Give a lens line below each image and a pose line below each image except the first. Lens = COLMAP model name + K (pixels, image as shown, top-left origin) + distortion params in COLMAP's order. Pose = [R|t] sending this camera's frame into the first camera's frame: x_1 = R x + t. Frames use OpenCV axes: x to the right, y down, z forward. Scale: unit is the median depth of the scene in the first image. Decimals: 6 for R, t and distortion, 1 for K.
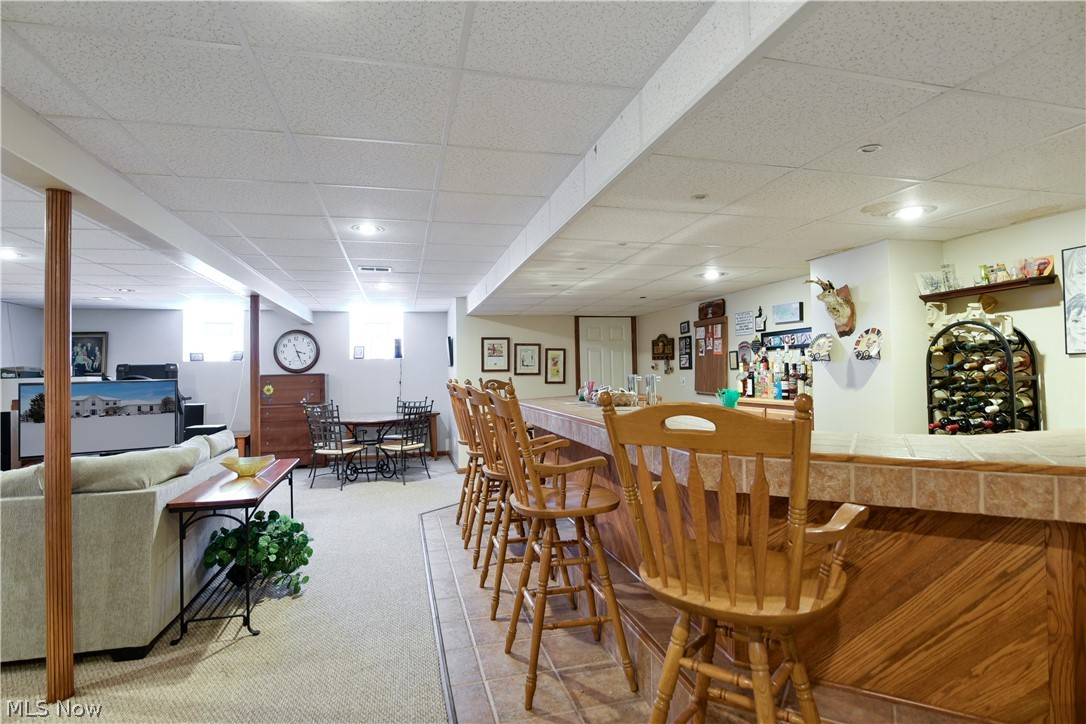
lens RADIAL K [[553.0, 0, 537.8], [0, 553.0, 363.1], [0, 0, 1]] dist [-0.002549, -0.000839]
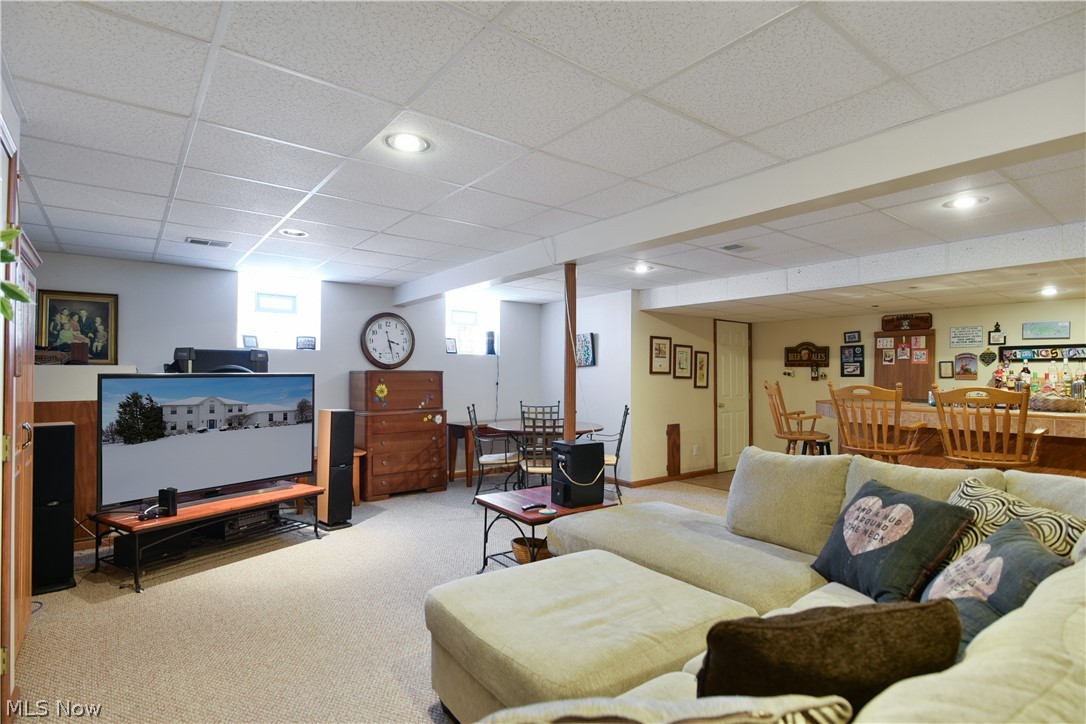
lens RADIAL K [[553.0, 0, 545.1], [0, 553.0, 368.0], [0, 0, 1]] dist [-0.002549, -0.000839]
pose [[0.912244, 0.029451, 0.408588, -0.664895], [-0.029644, 0.999543, -0.005862, 0.017556], [-0.408574, -0.006765, 0.912700, 0.261432]]
